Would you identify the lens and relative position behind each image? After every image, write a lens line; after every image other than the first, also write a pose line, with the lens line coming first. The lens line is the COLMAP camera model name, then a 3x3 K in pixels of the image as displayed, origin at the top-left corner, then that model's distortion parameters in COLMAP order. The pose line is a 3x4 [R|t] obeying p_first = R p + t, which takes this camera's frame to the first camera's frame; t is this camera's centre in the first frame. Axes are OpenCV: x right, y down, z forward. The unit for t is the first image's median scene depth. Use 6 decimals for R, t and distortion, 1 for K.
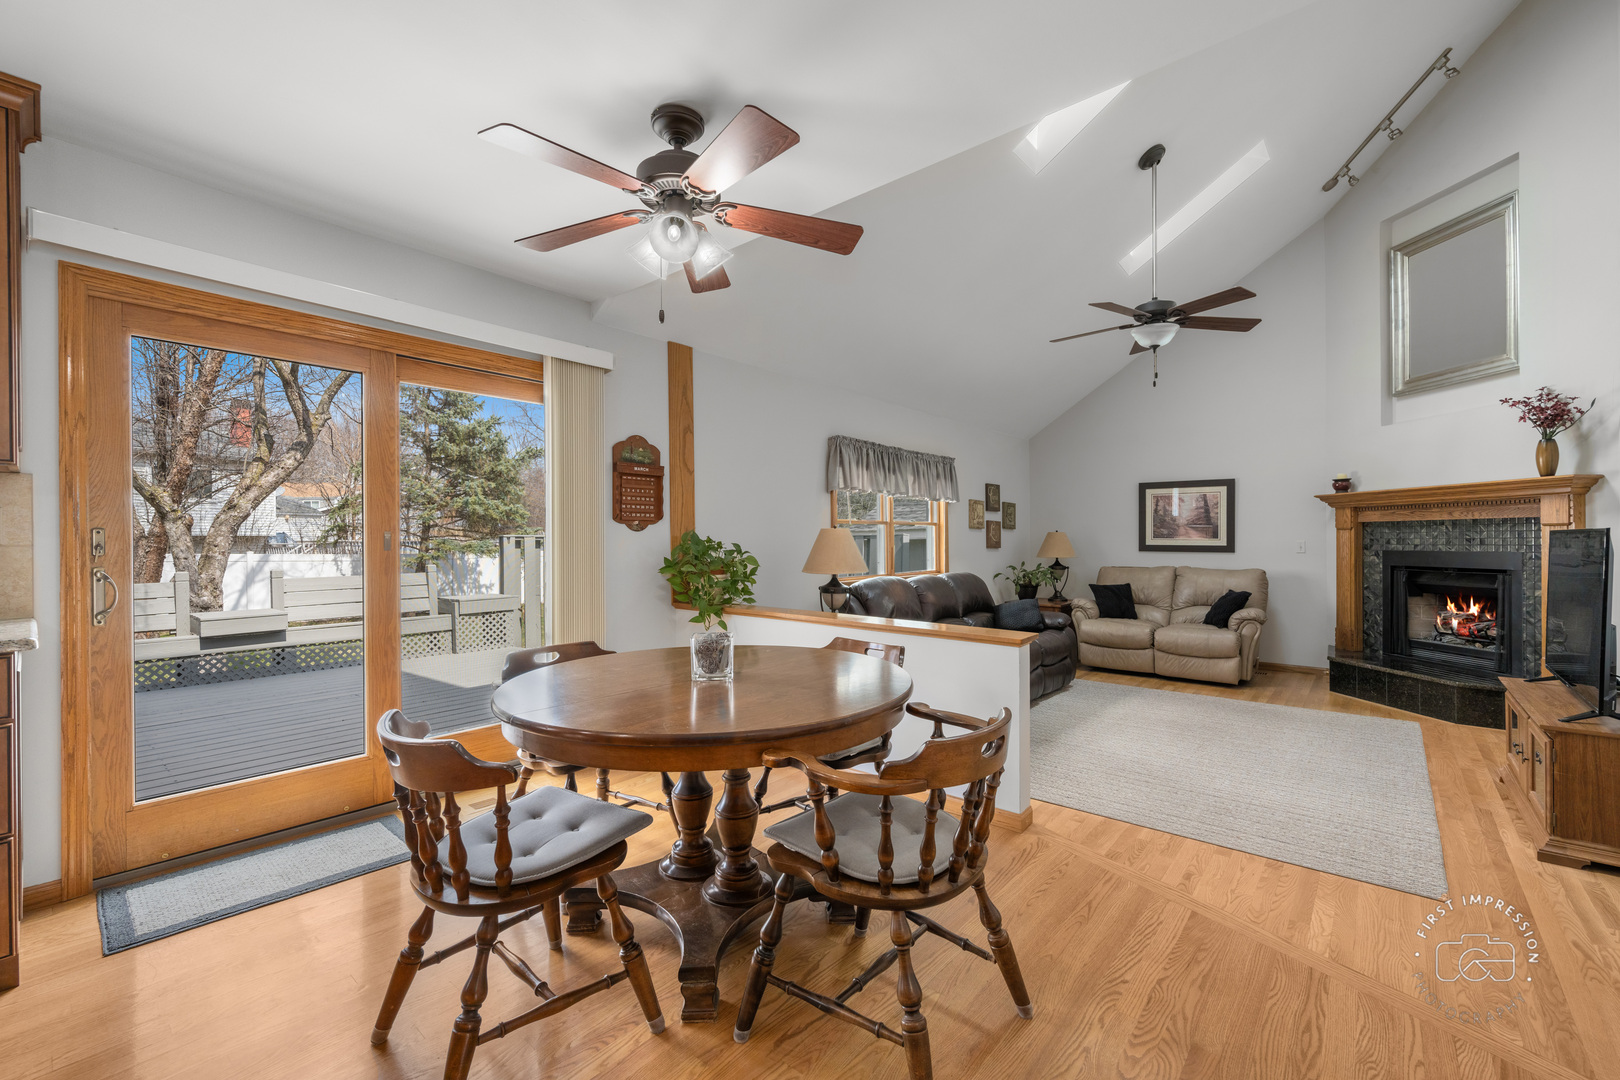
lens RADIAL K [[670.6, 0, 813.9], [0, 670.6, 541.5], [0, 0, 1]] dist [-0.000139, 0.000091]
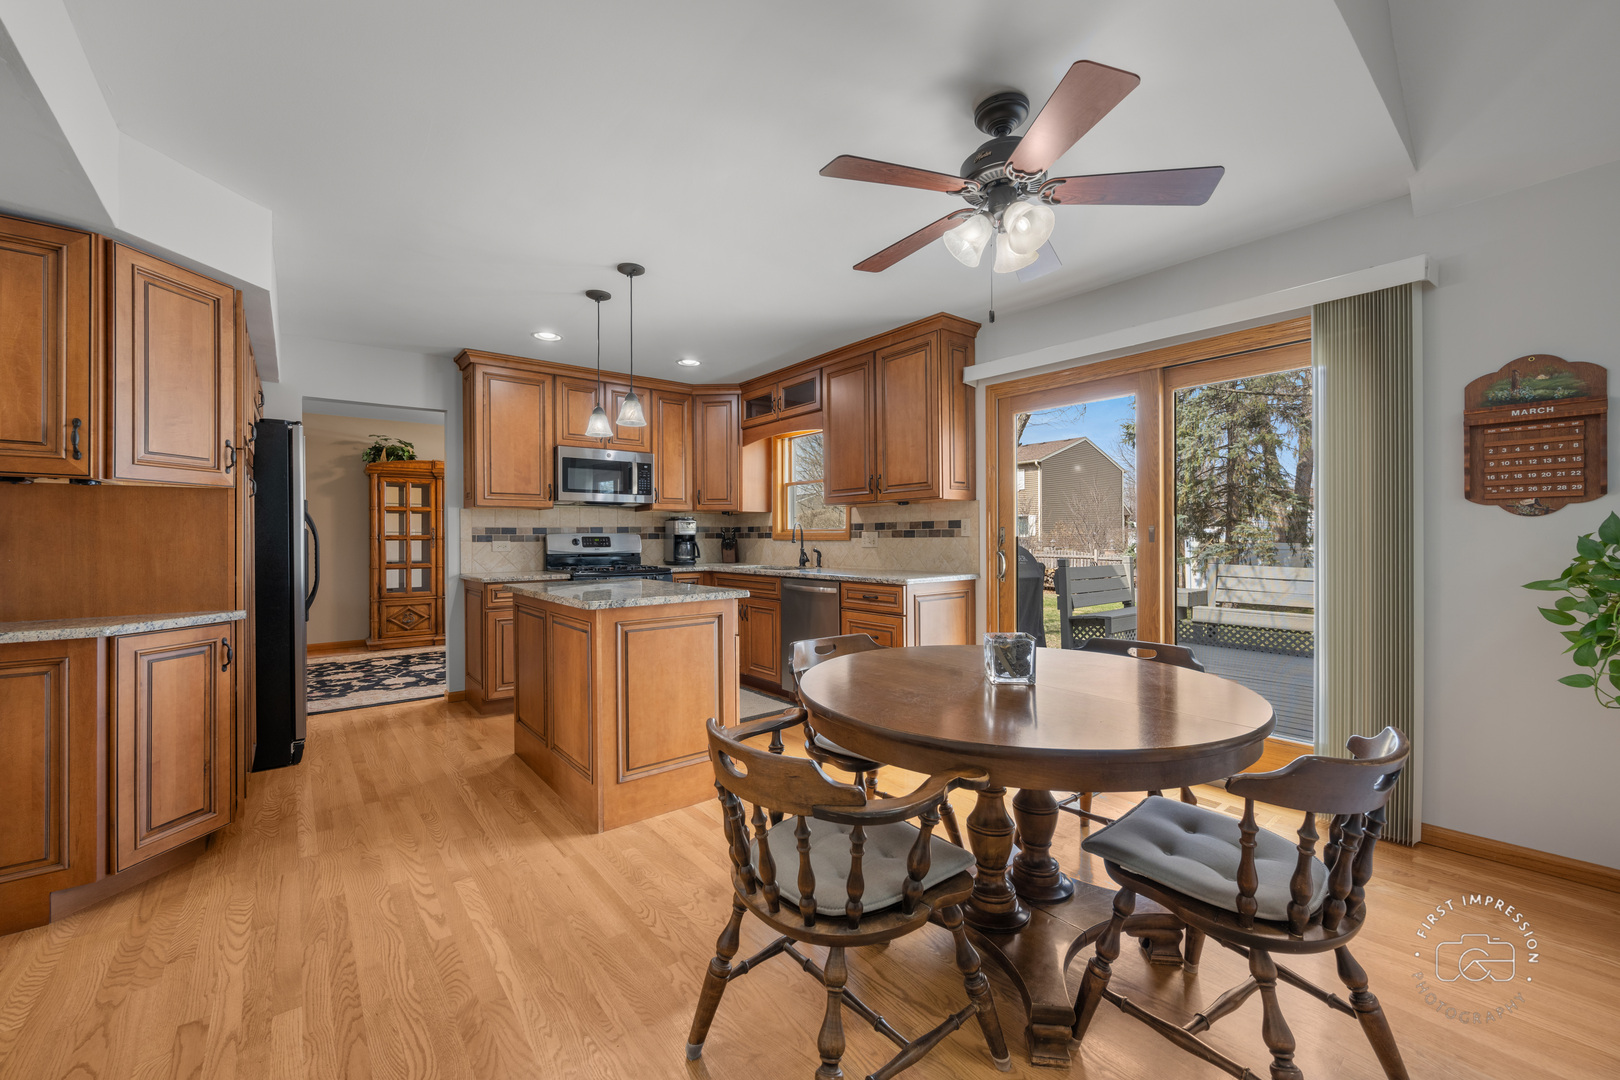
lens RADIAL K [[642.1, 0, 817.0], [0, 642.1, 538.1], [0, 0, 1]] dist [0.000766, 0.000597]
pose [[-0.181067, 0.006285, -0.983451, 0.287063], [0.004995, 0.999973, 0.005471, -0.001385], [0.983458, -0.003922, -0.181093, 0.333175]]
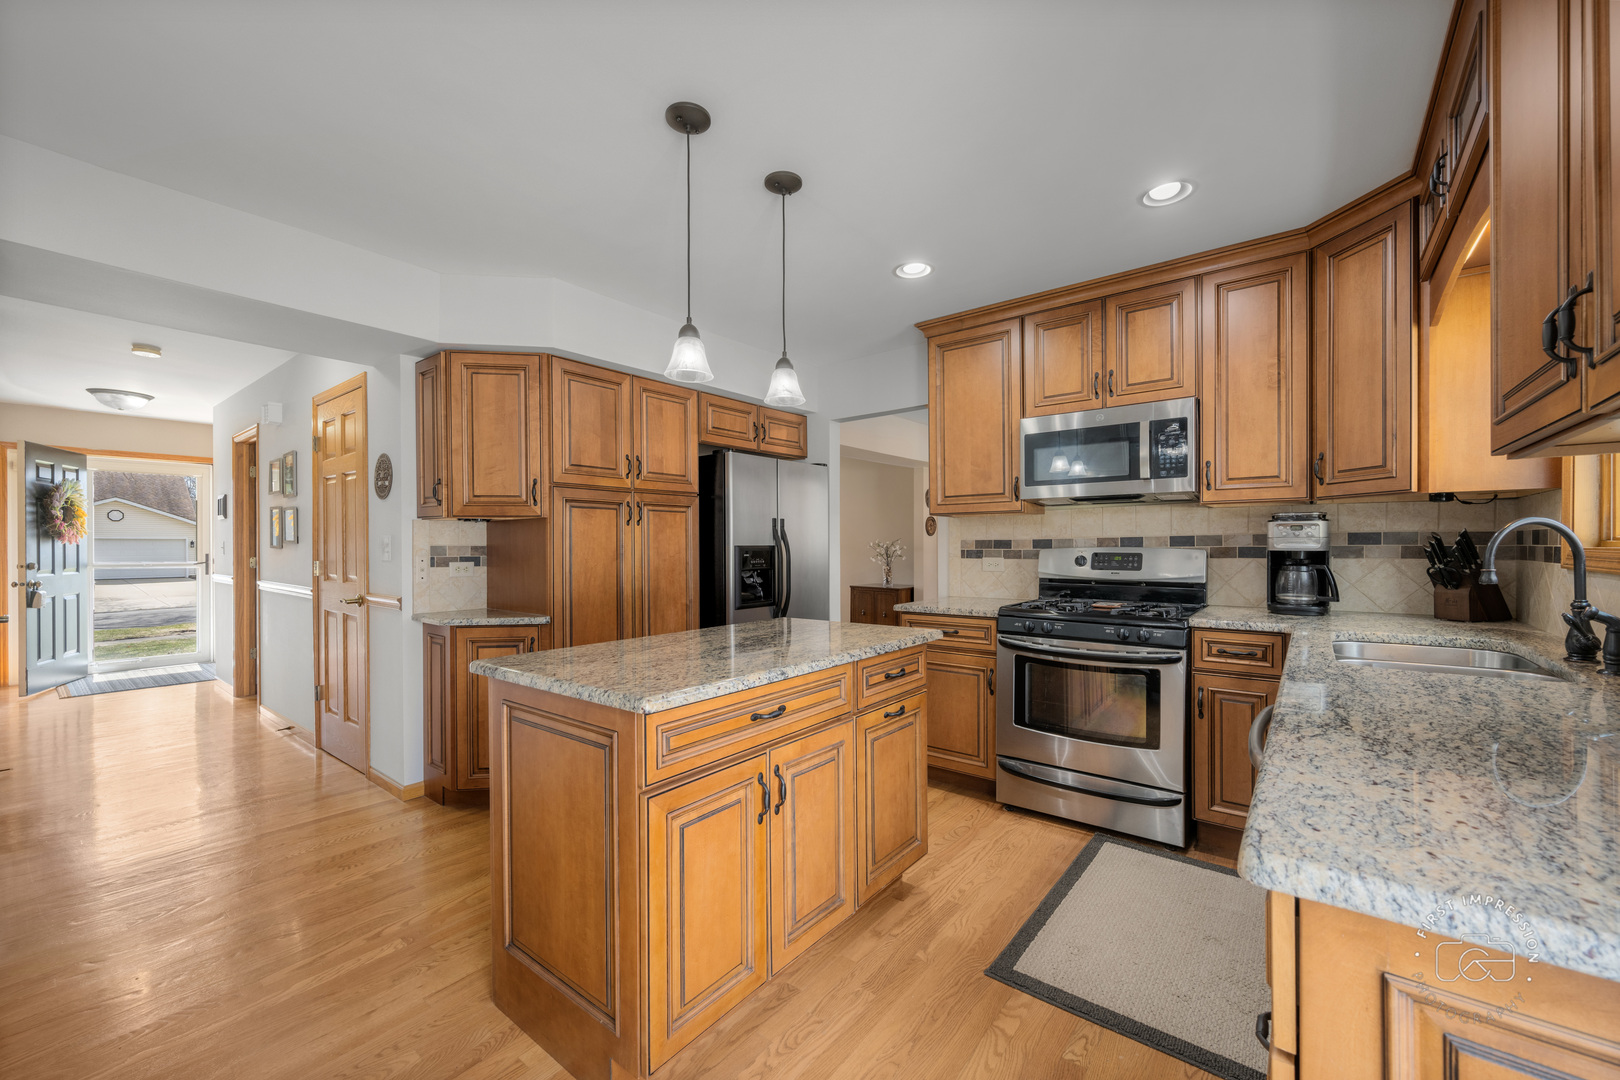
lens RADIAL K [[642.1, 0, 819.9], [0, 642.1, 550.0], [0, 0, 1]] dist [0.000766, 0.000597]
pose [[-0.999111, 0.009235, -0.041131, -0.284401], [0.008875, 0.999921, 0.008933, -0.010096], [0.041211, 0.008560, -0.999114, 0.413674]]
